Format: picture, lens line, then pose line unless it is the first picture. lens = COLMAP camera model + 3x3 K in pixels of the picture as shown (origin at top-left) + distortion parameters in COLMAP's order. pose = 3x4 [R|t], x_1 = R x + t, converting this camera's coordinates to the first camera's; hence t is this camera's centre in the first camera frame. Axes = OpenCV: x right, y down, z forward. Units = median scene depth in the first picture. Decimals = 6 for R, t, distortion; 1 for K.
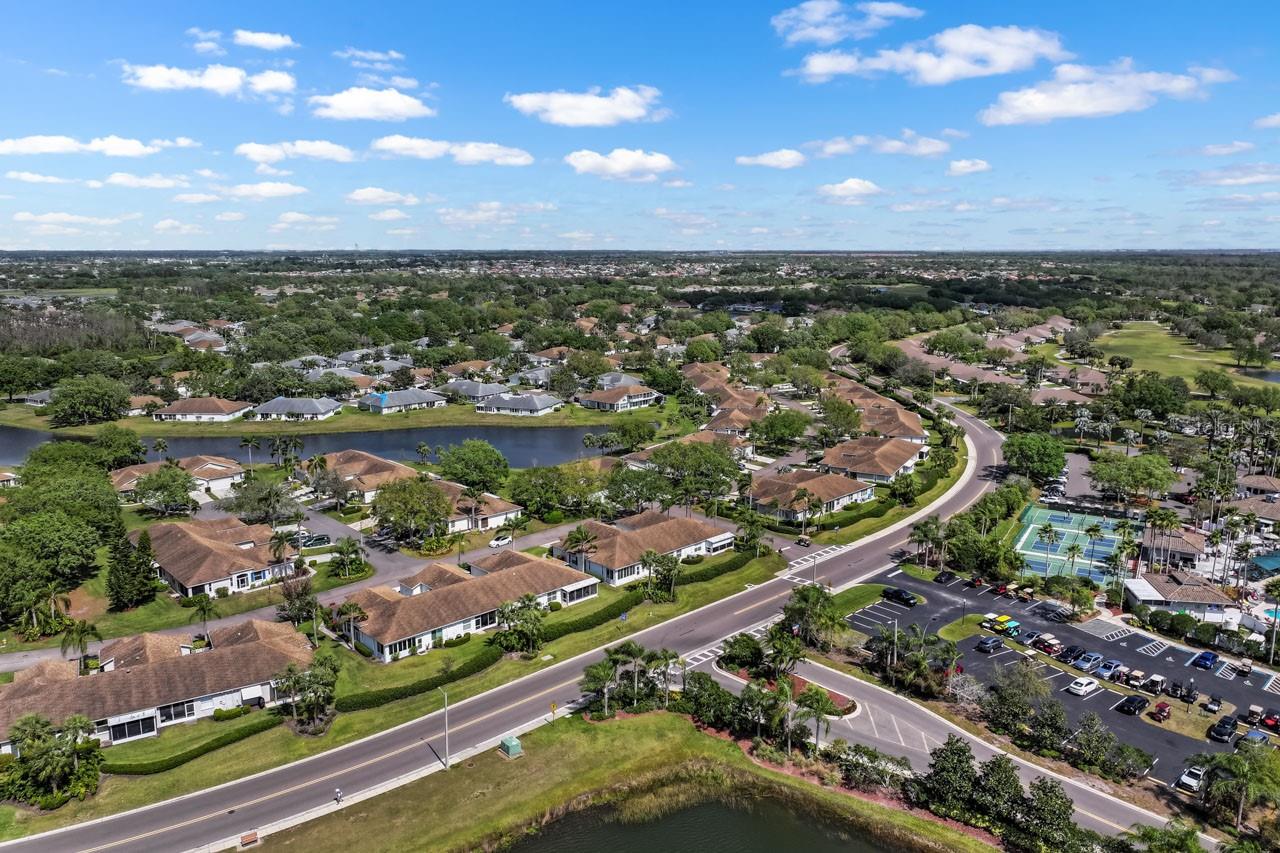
lens RADIAL K [[927.1, 0, 645.2], [0, 927.1, 426.2], [0, 0, 1]] dist [0.001223, 0.010684]
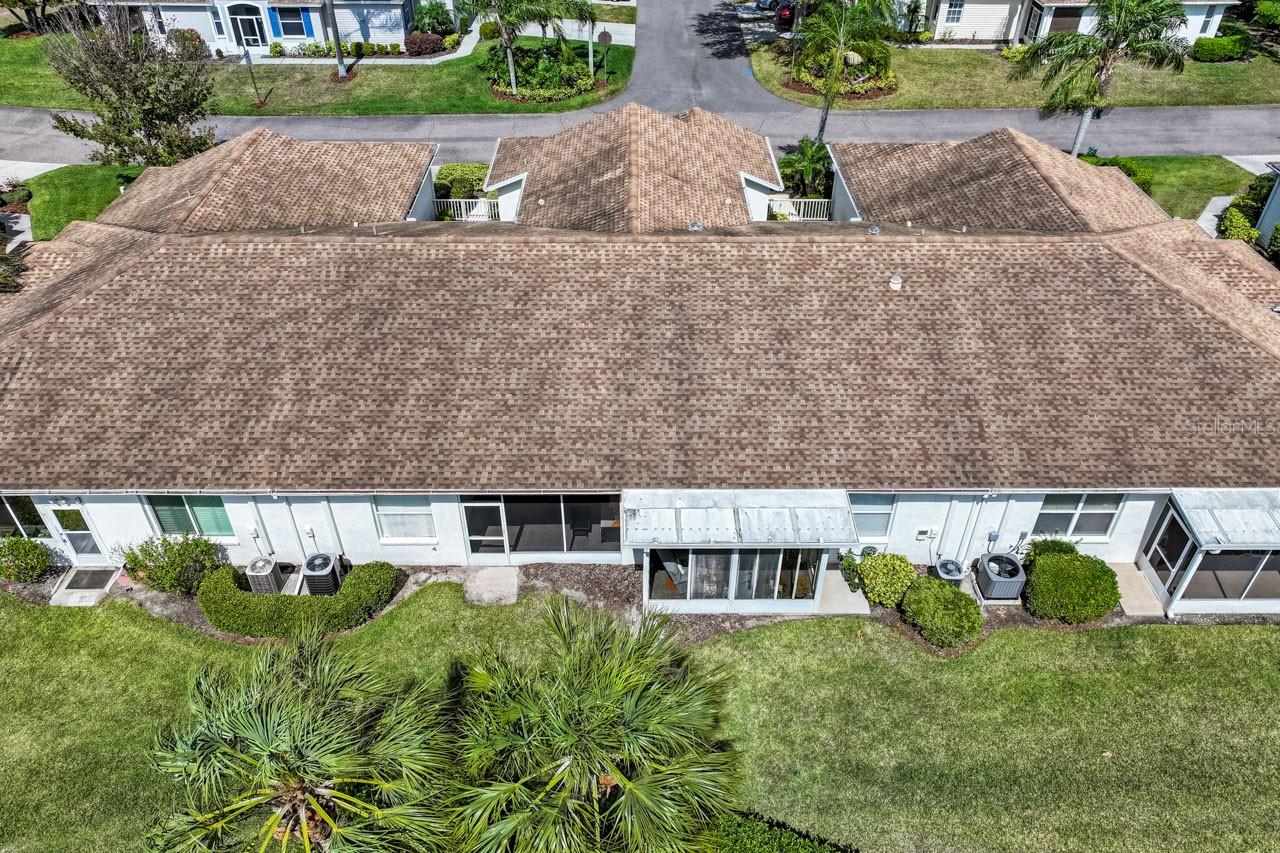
lens RADIAL K [[927.1, 0, 640.2], [0, 927.1, 424.8], [0, 0, 1]] dist [0.001223, 0.010684]
pose [[0.723511, 0.426244, -0.542999, -0.074718], [-0.137210, 0.859701, 0.492025, 0.105316], [0.676539, -0.281480, 0.680488, 0.833422]]
